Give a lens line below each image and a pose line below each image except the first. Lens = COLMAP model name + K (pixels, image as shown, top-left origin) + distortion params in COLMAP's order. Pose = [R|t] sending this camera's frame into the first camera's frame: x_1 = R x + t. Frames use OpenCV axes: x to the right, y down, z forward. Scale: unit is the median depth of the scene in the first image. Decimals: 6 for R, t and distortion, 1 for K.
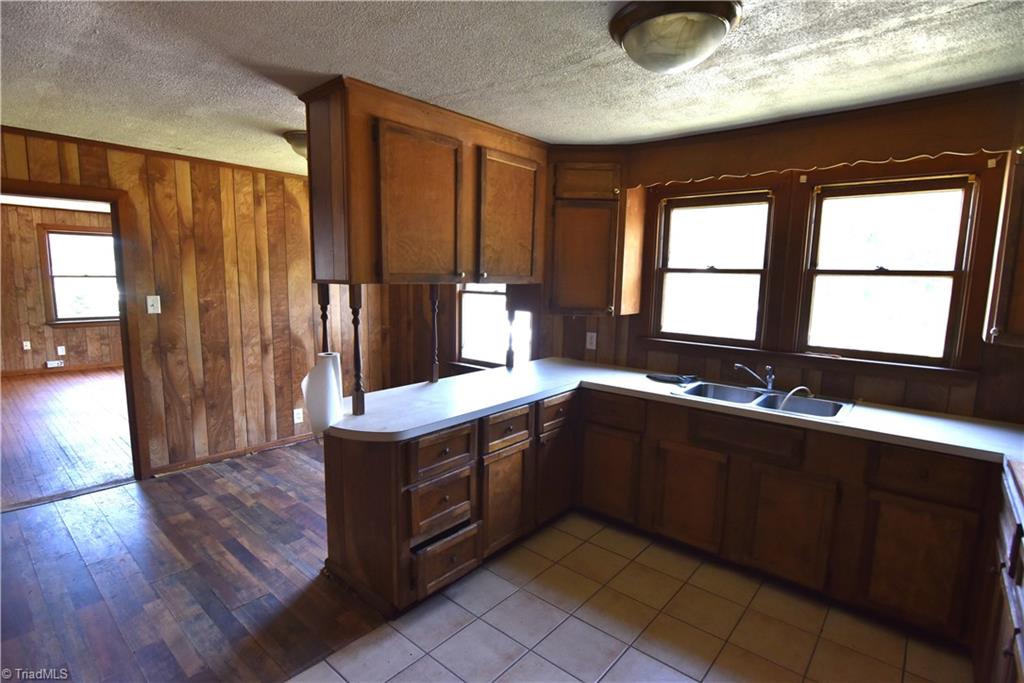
lens RADIAL K [[503.2, 0, 511.0], [0, 503.2, 345.8], [0, 0, 1]] dist [-0.023305, 0.000227]
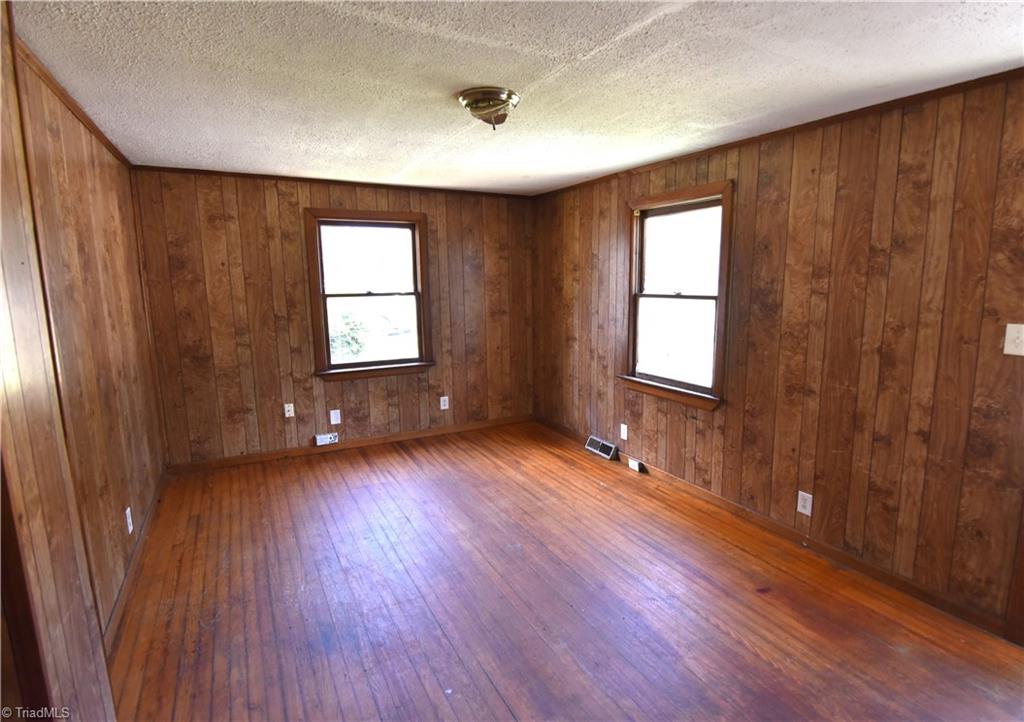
lens RADIAL K [[541.4, 0, 540.8], [0, 541.4, 363.2], [0, 0, 1]] dist [-0.019010, 0.000316]
pose [[0.939983, 0.025328, -0.340279, -0.936890], [-0.019145, 0.999585, 0.021516, -0.160636], [0.340683, -0.013710, 0.940078, 0.963888]]
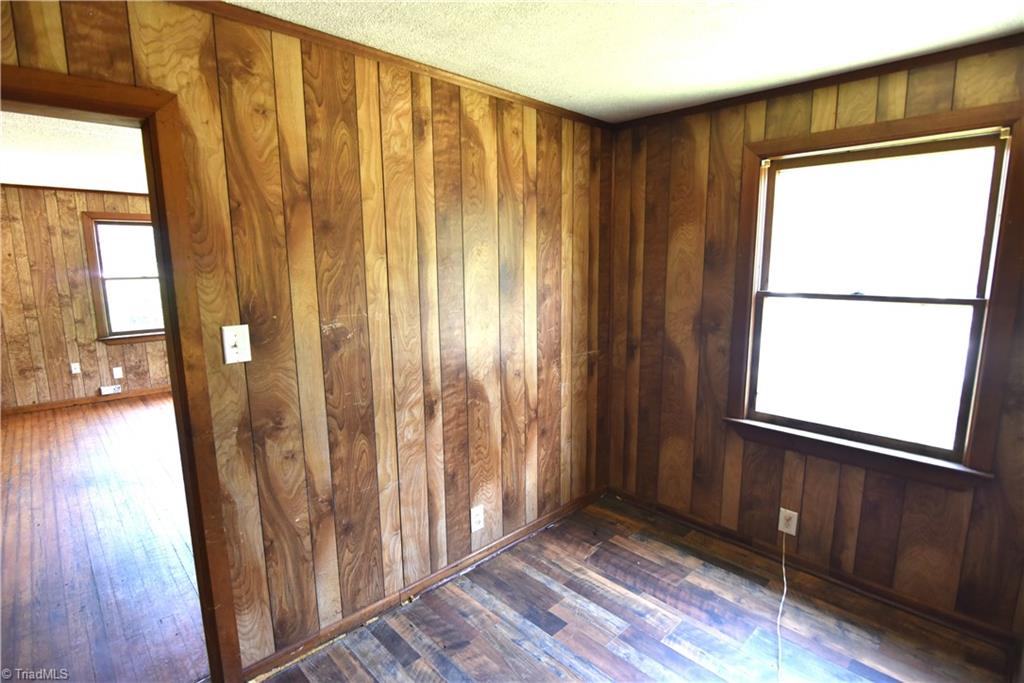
lens RADIAL K [[503.2, 0, 509.3], [0, 503.2, 346.4], [0, 0, 1]] dist [-0.023305, 0.000227]
pose [[0.994687, -0.011899, -0.102251, -0.428907], [0.014622, 0.999557, 0.025931, -0.092790], [0.101897, -0.027288, 0.994421, 0.575325]]
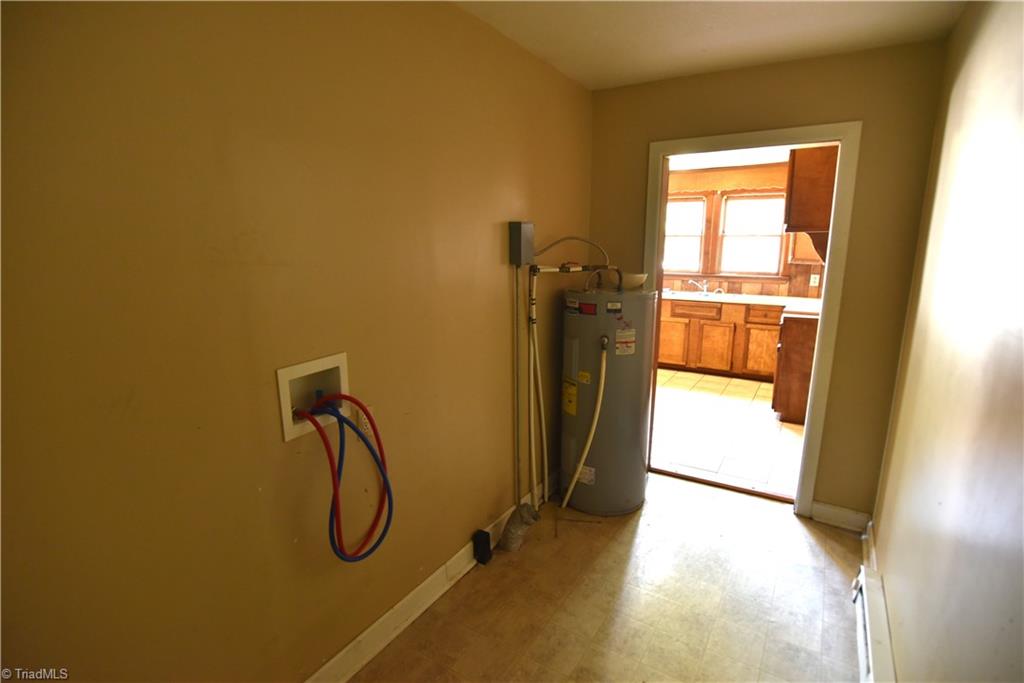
lens RADIAL K [[503.2, 0, 508.0], [0, 503.2, 340.9], [0, 0, 1]] dist [-0.023305, 0.000227]
pose [[0.988900, -0.047052, 0.140932, -0.521136], [0.037856, 0.997018, 0.067240, 0.100613], [-0.143676, -0.061159, 0.987733, -0.837060]]
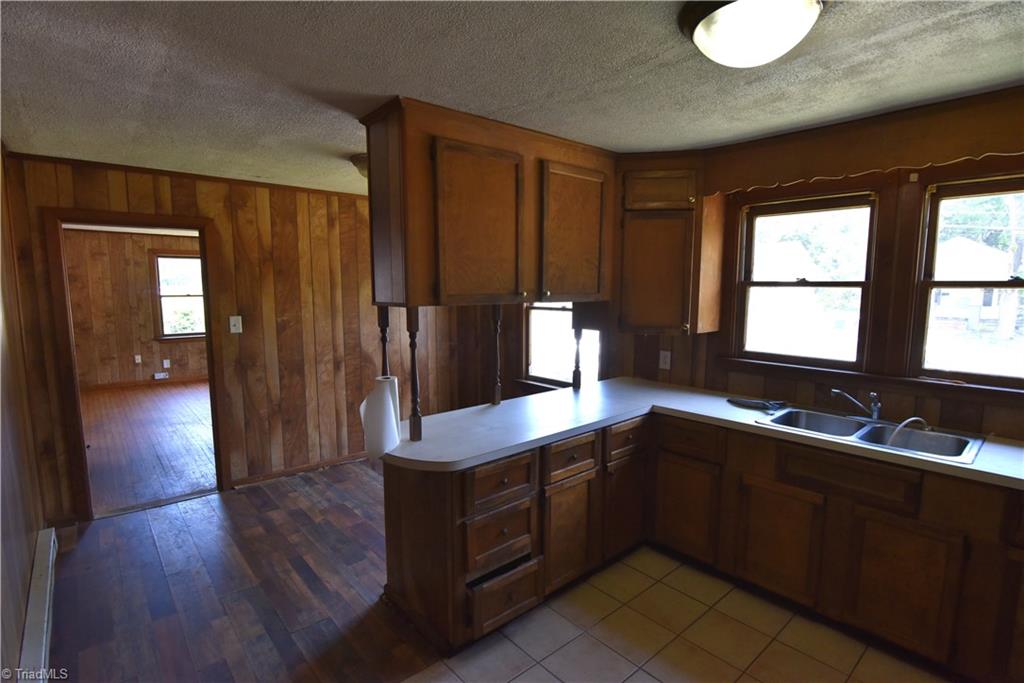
lens RADIAL K [[503.2, 0, 510.4], [0, 503.2, 345.8], [0, 0, 1]] dist [-0.023305, 0.000227]
pose [[0.989054, -0.000832, -0.147551, 0.014435], [-0.002335, 0.999771, -0.021290, -0.017278], [0.147535, 0.021401, 0.988825, 0.040412]]
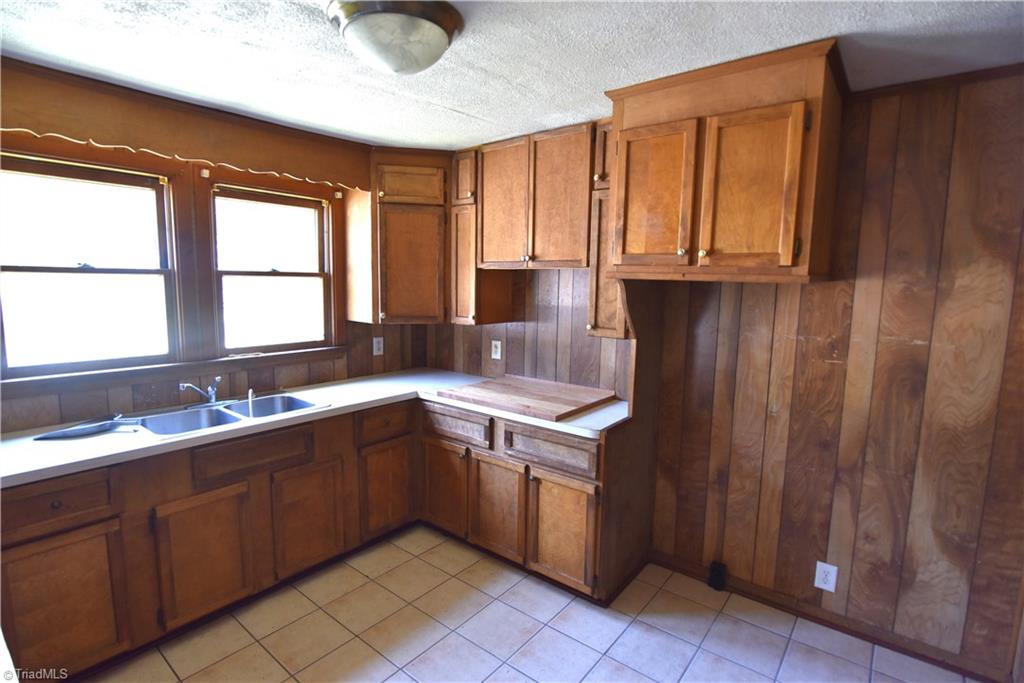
lens RADIAL K [[503.2, 0, 515.2], [0, 503.2, 345.4], [0, 0, 1]] dist [-0.023305, 0.000227]
pose [[-0.036053, -0.146869, 0.988499, -0.320988], [0.116781, 0.981746, 0.150125, -0.072843], [-0.992503, 0.120850, -0.018243, 0.384329]]
